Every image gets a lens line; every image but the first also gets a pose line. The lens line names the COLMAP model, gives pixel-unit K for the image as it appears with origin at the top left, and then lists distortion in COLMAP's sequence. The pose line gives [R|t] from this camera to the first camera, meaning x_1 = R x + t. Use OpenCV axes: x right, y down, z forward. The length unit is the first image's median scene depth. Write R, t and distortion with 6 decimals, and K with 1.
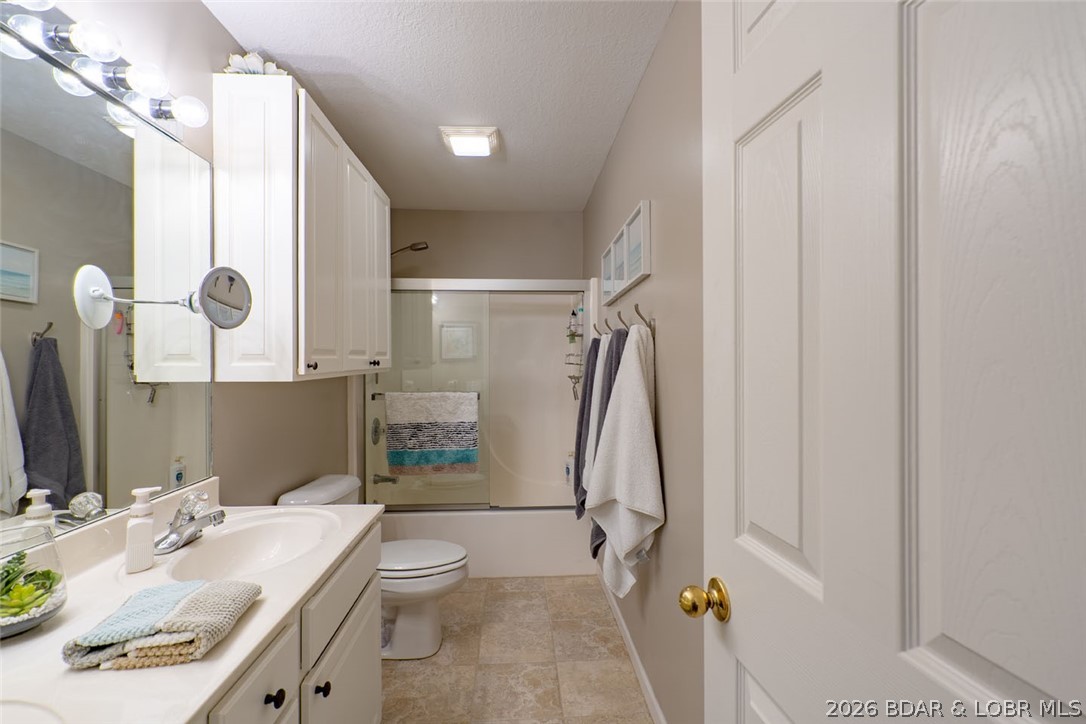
lens RADIAL K [[506.5, 0, 554.3], [0, 506.5, 360.6], [0, 0, 1]] dist [-0.002120, 0.003415]
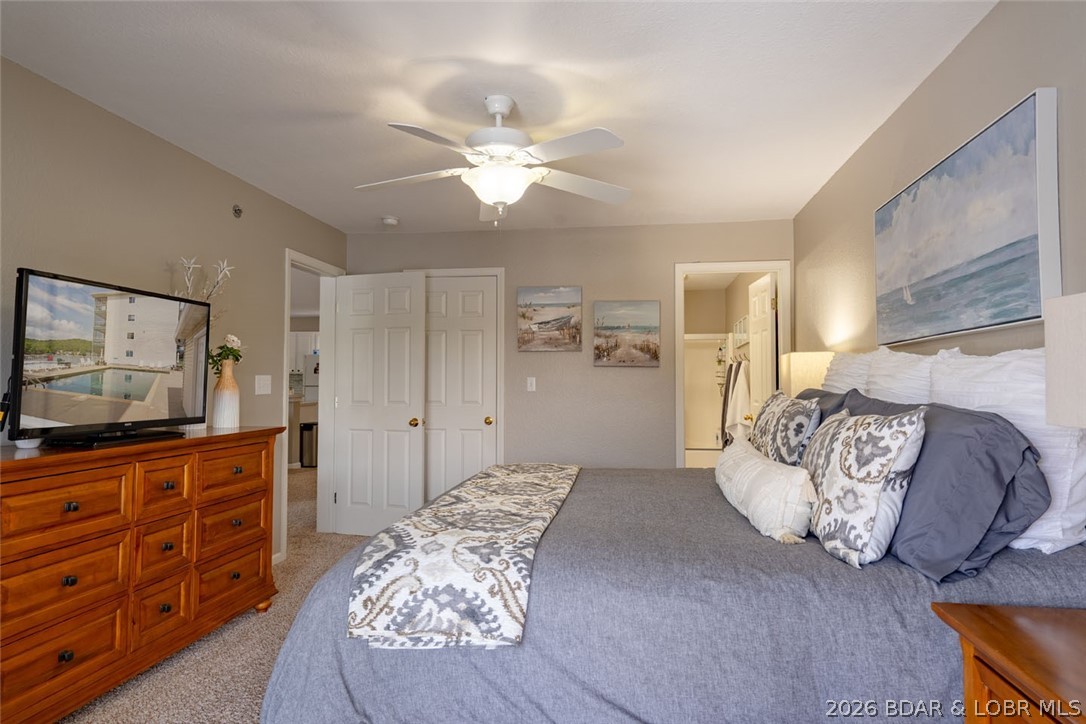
lens RADIAL K [[607.2, 0, 538.6], [0, 607.2, 359.7], [0, 0, 1]] dist [-0.007957, -0.000940]
pose [[0.968891, -0.002538, -0.247474, -0.095504], [-0.006350, 0.999363, -0.035113, 0.044727], [0.247406, 0.035592, 0.968258, -2.242484]]
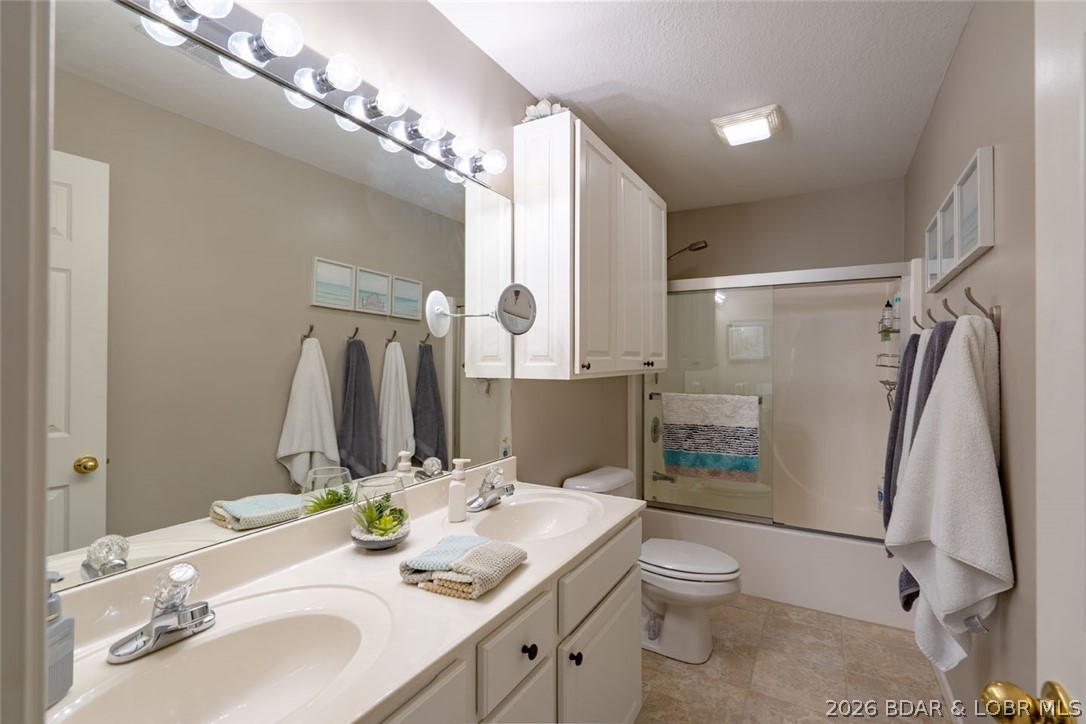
lens RADIAL K [[506.5, 0, 541.5], [0, 506.5, 360.3], [0, 0, 1]] dist [-0.002120, 0.003415]
pose [[0.830783, 0.002525, -0.556591, 0.050078], [-0.003573, 0.999993, -0.000796, -0.000810], [0.556585, 0.002650, 0.830786, 0.017973]]
